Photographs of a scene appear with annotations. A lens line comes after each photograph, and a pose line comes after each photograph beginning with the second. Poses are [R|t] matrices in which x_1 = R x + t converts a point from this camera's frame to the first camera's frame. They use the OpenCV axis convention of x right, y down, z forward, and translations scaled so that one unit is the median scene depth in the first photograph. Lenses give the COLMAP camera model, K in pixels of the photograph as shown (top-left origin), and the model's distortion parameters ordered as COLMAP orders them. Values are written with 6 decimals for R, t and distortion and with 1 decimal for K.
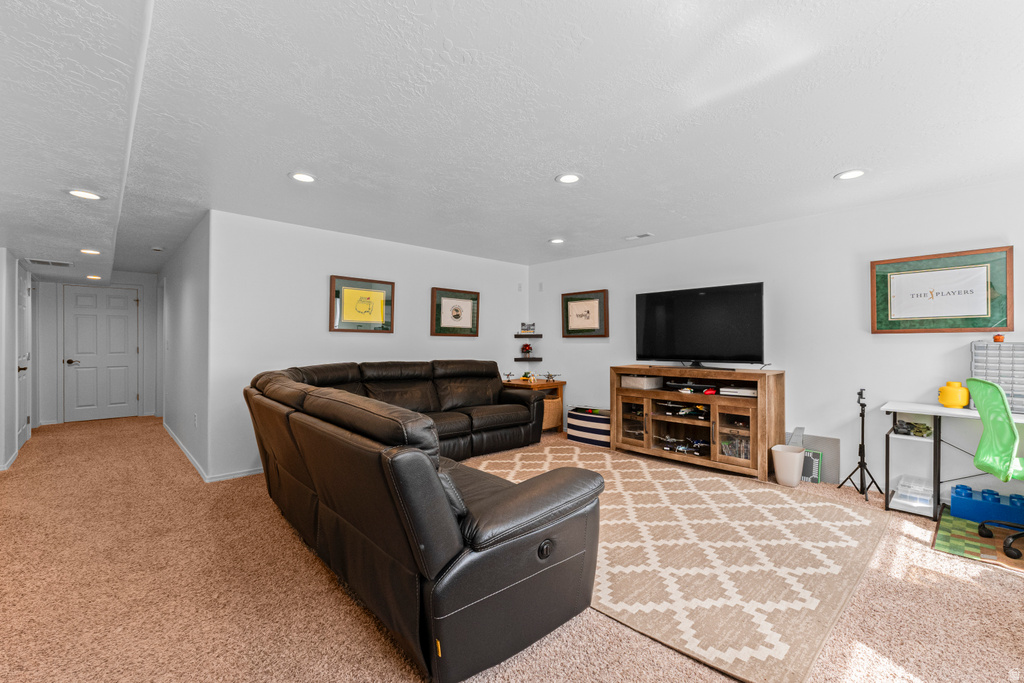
lens RADIAL K [[442.6, 0, 515.8], [0, 442.6, 336.5], [0, 0, 1]] dist [0.005805, 0.000628]
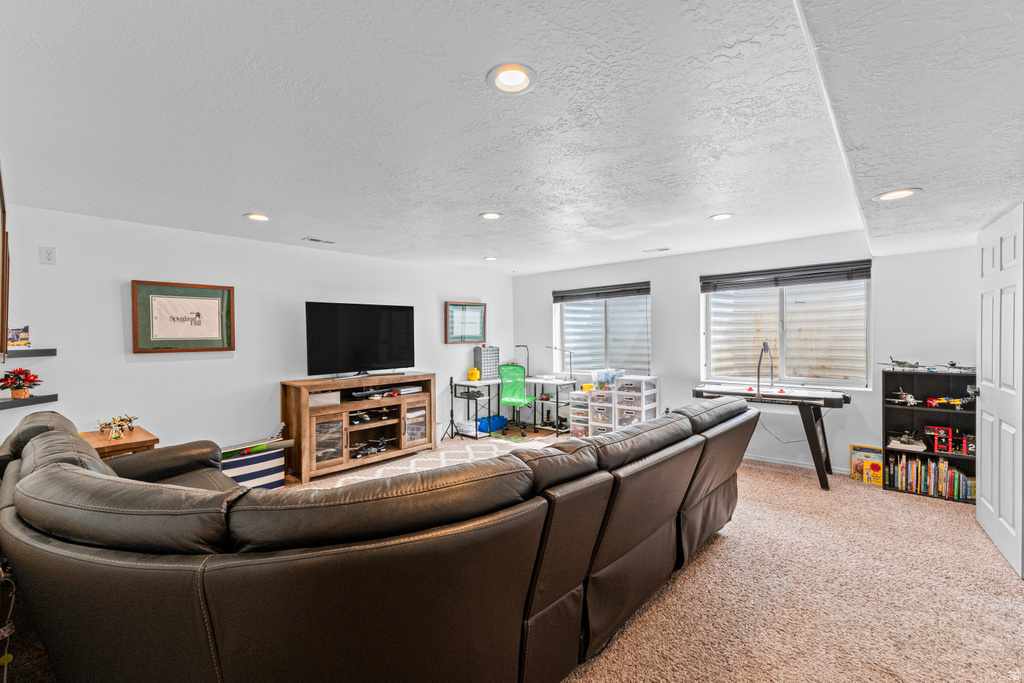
lens RADIAL K [[433.7, 0, 509.7], [0, 433.7, 350.0], [0, 0, 1]] dist [0.001595, 0.000345]
pose [[-0.109882, -0.002548, 0.993941, -0.646845], [0.027354, 0.999610, 0.005587, 0.009510], [-0.993568, 0.027803, -0.109770, 0.704370]]
